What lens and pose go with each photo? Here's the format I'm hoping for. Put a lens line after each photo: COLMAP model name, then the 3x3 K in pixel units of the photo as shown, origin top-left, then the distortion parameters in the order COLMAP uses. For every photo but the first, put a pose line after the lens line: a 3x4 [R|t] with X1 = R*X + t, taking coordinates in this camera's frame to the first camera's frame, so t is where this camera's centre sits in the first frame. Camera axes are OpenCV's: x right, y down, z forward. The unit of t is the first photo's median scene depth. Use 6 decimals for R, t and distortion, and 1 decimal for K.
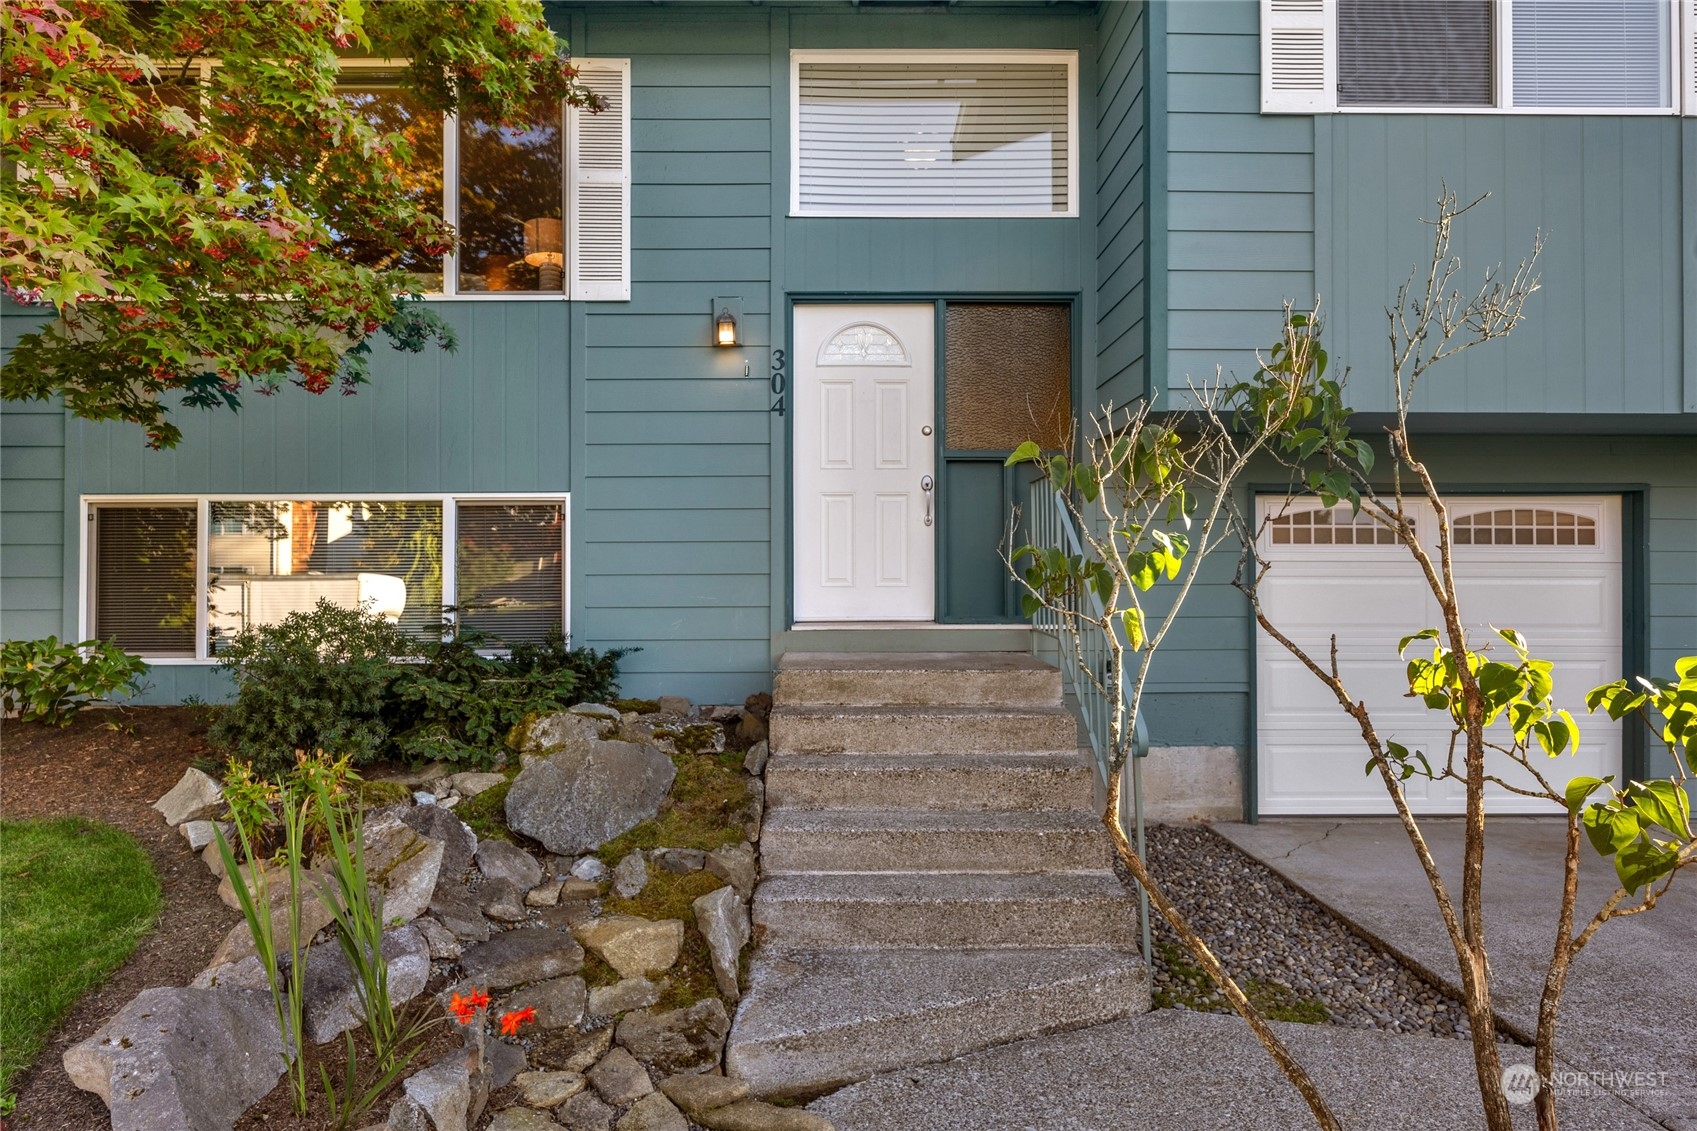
lens RADIAL K [[941.6, 0, 848.5], [0, 941.6, 565.5], [0, 0, 1]] dist [-0.000233, -0.000915]
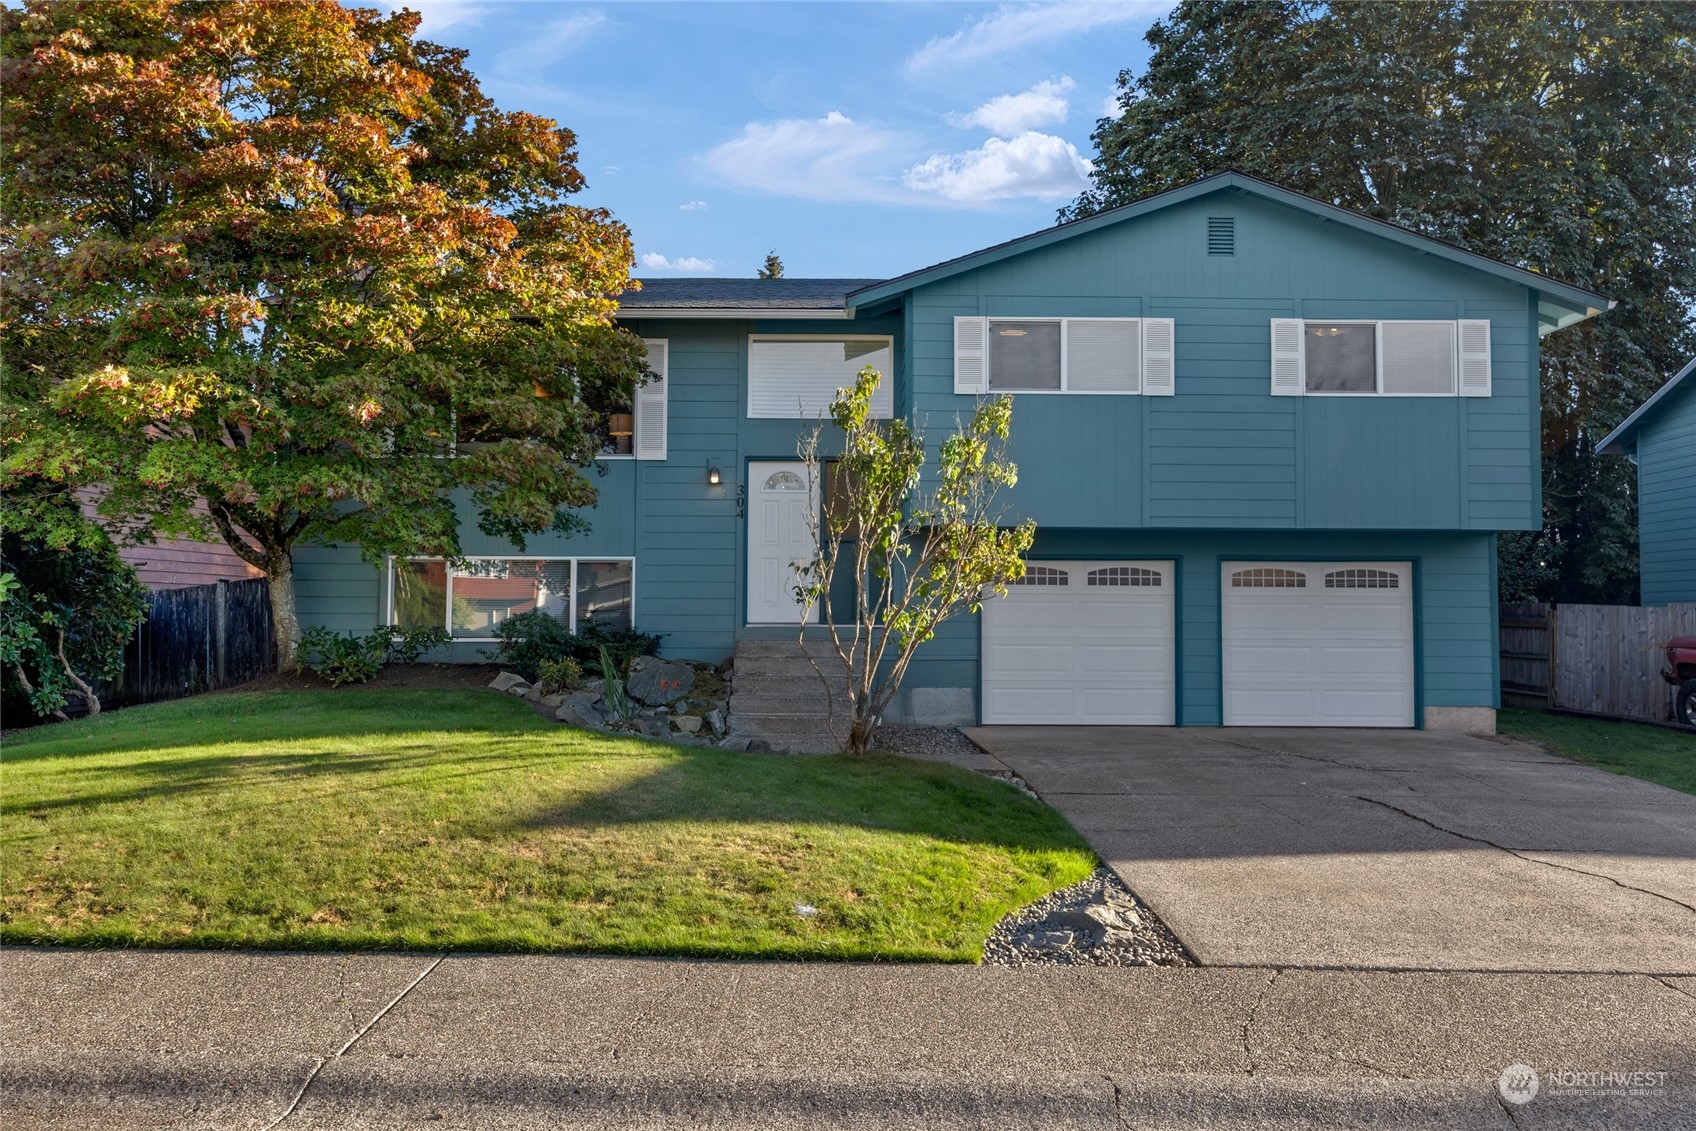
lens RADIAL K [[1327.3, 0, 846.4], [0, 1327.3, 534.9], [0, 0, 1]] dist [-0.002659, -0.000525]
pose [[0.999956, 0.005282, -0.007813, 0.170615], [-0.005722, 0.998336, -0.057385, 0.034445], [0.007497, 0.057427, 0.998322, -1.786292]]
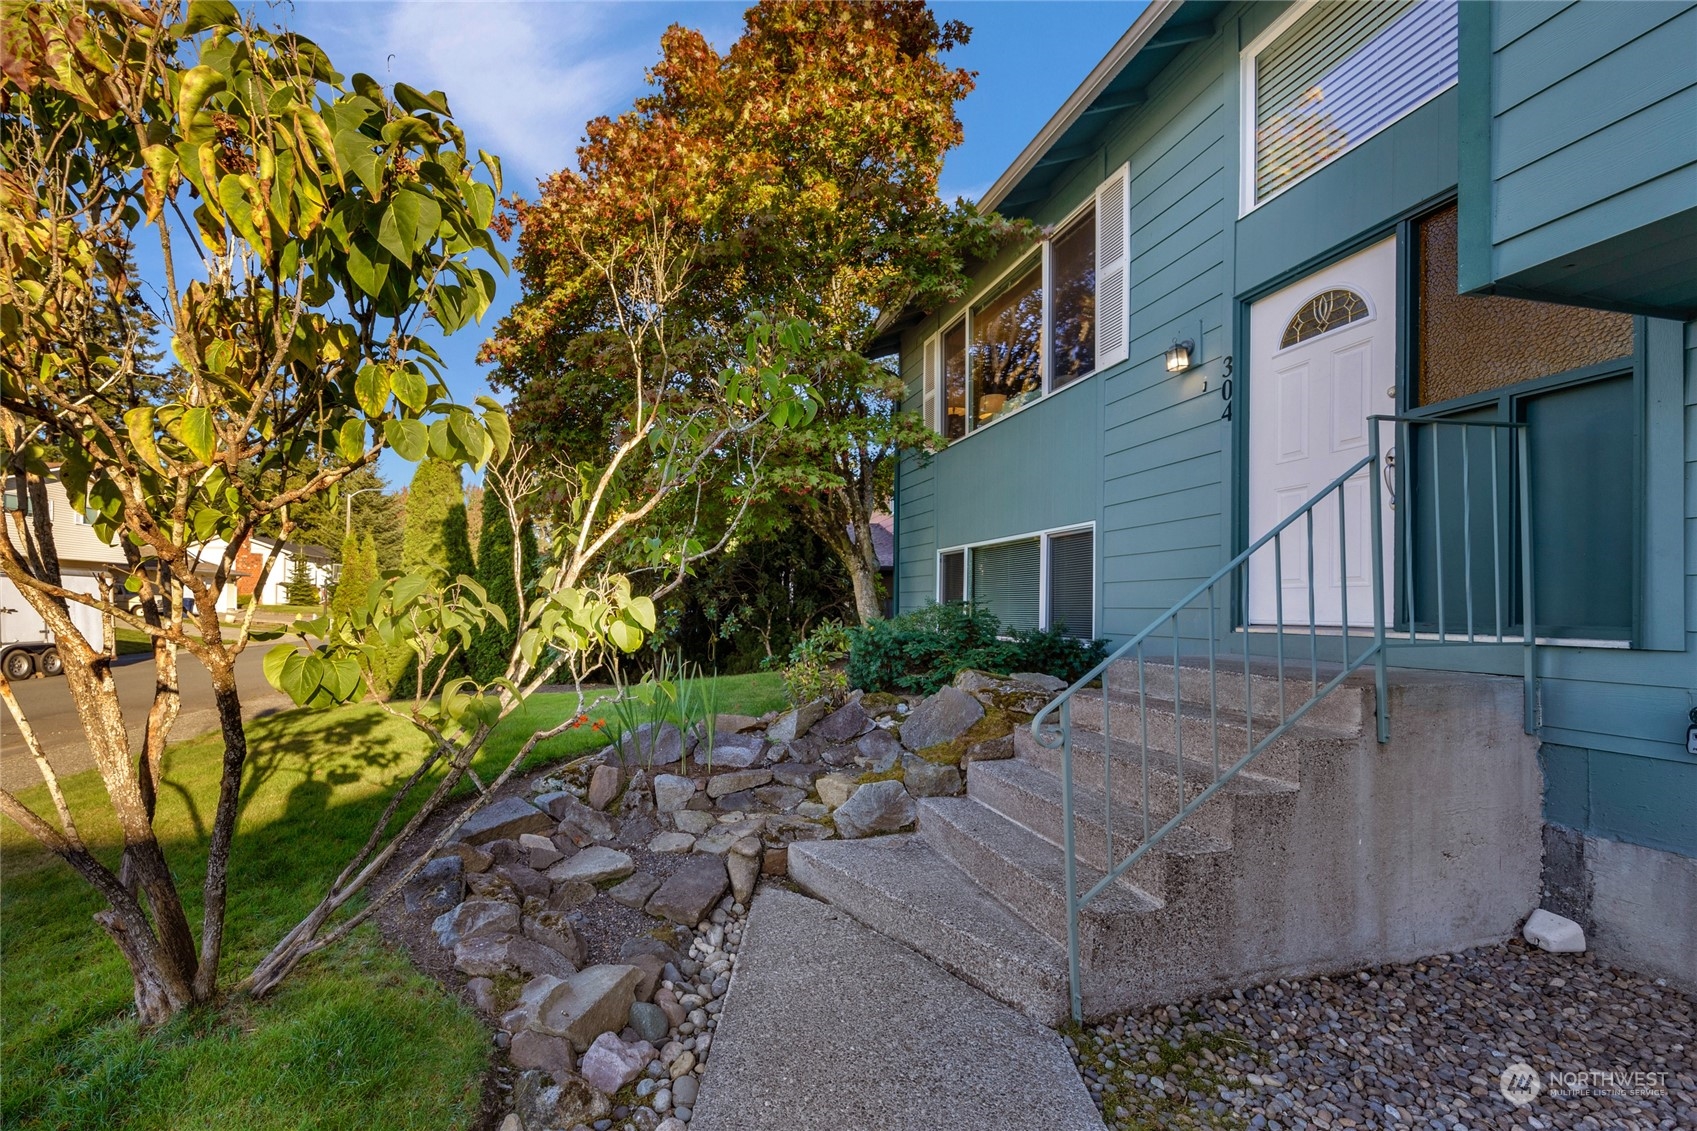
lens RADIAL K [[702.5, 0, 779.6], [0, 702.5, 604.2], [0, 0, 1]] dist [-0.003467, -0.000515]
pose [[0.200807, 0.000296, -0.979631, 0.573769], [0.002921, 0.999995, 0.000901, 0.037025], [0.979626, -0.003042, 0.200805, 0.370716]]
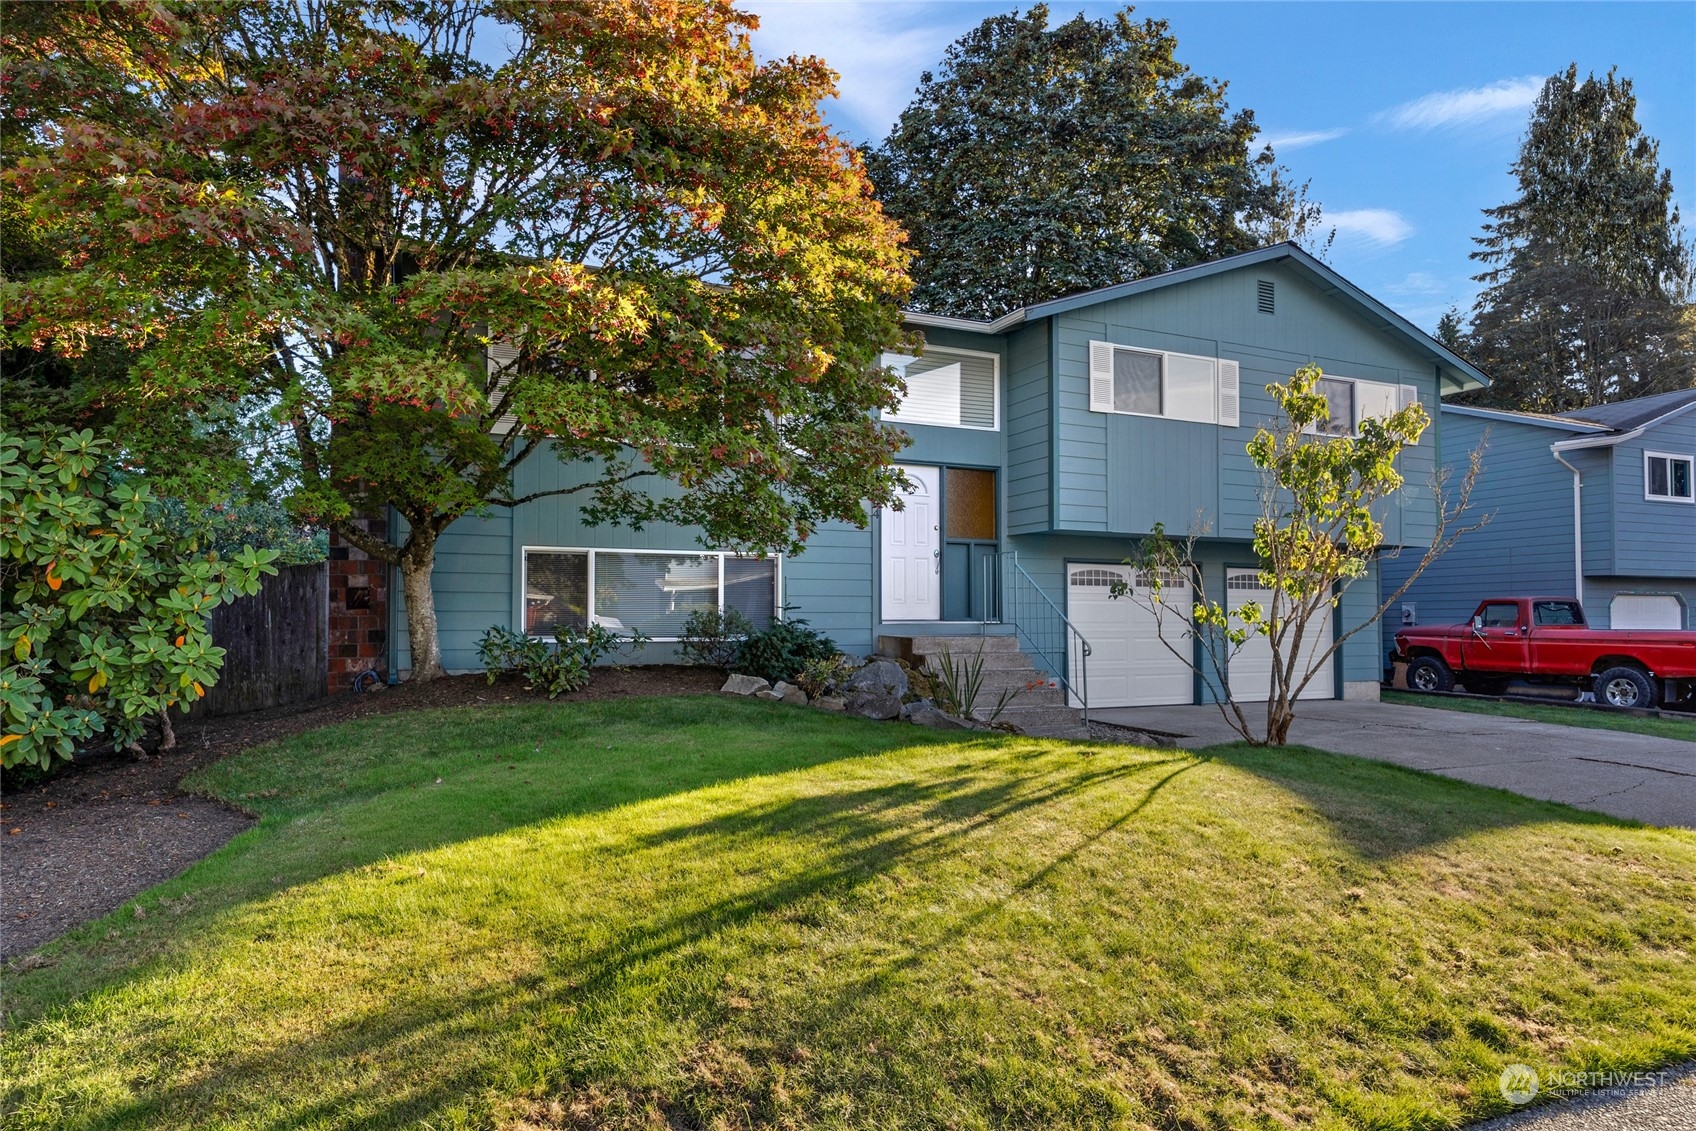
lens RADIAL K [[1042.4, 0, 843.5], [0, 1042.4, 592.9], [0, 0, 1]] dist [0.001715, 0.000005]
pose [[0.908817, 0.011622, 0.417033, -1.067519], [-0.001218, 0.999682, -0.025206, 0.057386], [-0.417194, 0.022400, 0.908542, -1.003530]]
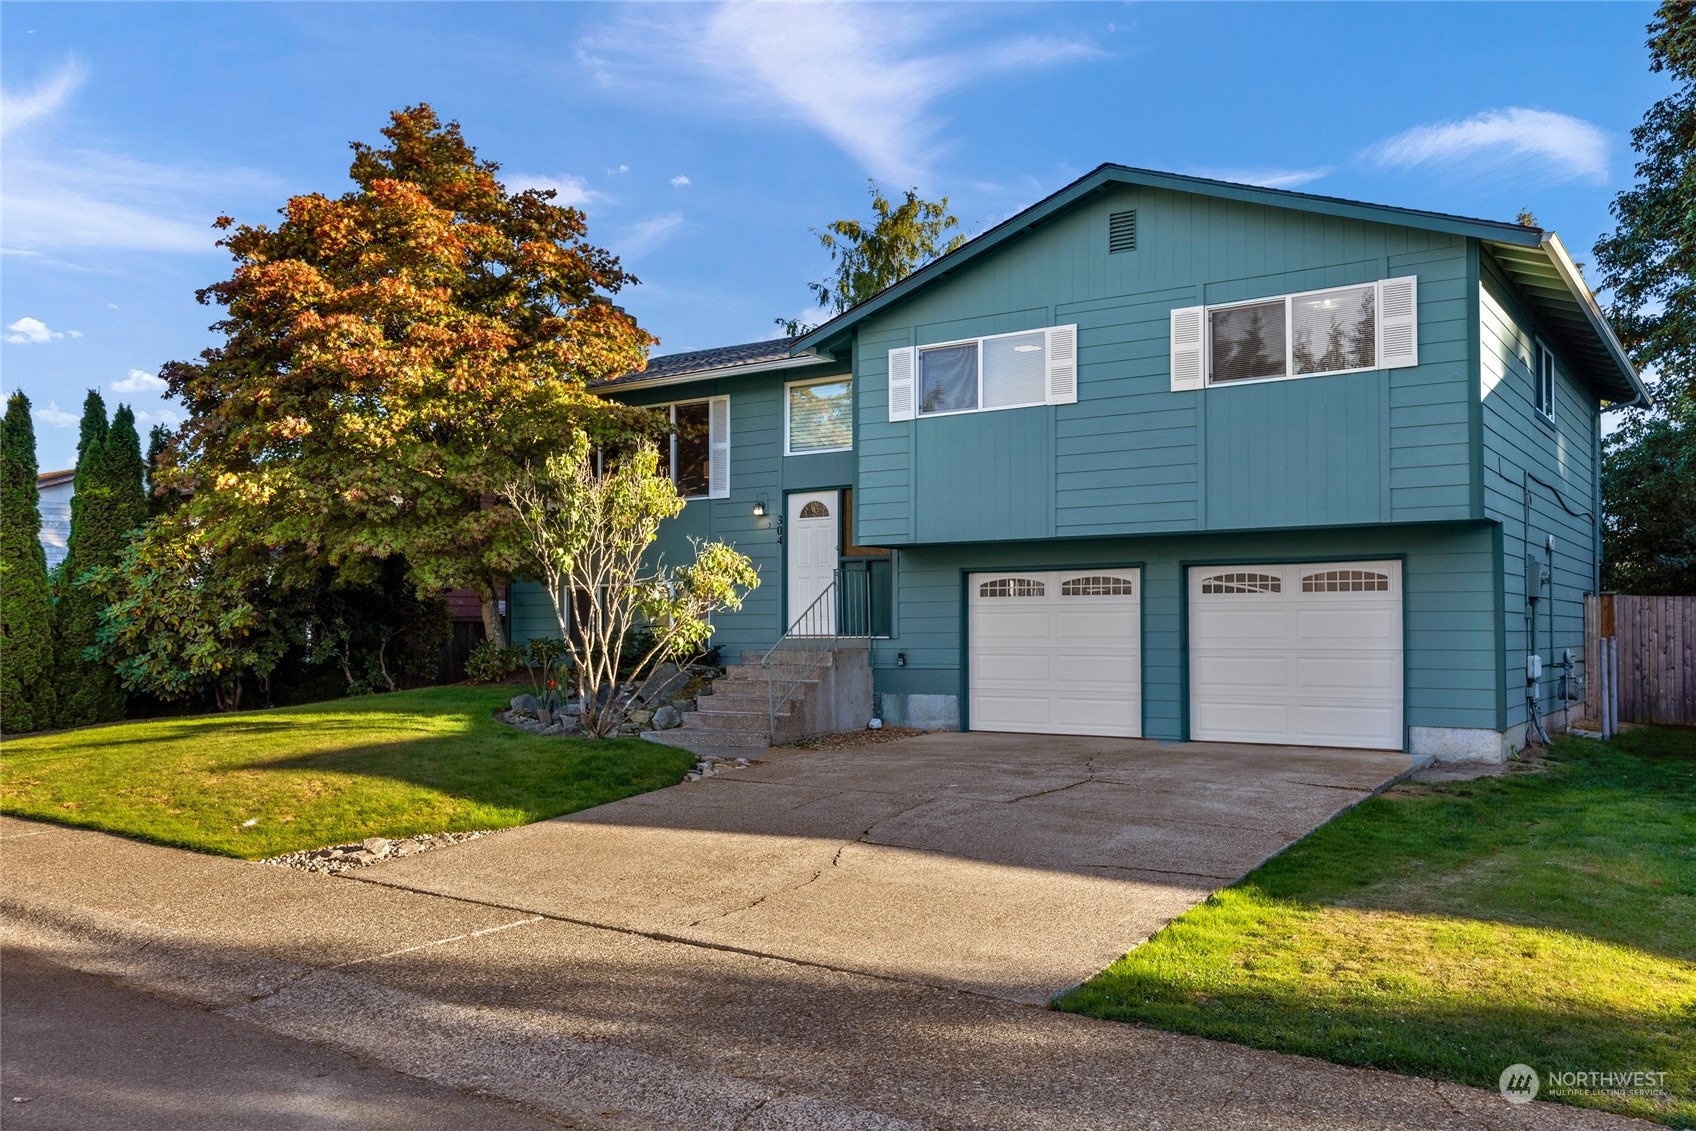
lens RADIAL K [[1365.2, 0, 848.0], [0, 1365.2, 565.5], [0, 0, 1]] dist [-0.006601, -0.002130]
pose [[0.816218, -0.029762, -0.576977, 1.965383], [0.005965, 0.999053, -0.043095, 0.035110], [0.577714, 0.031733, 0.815622, -1.597461]]
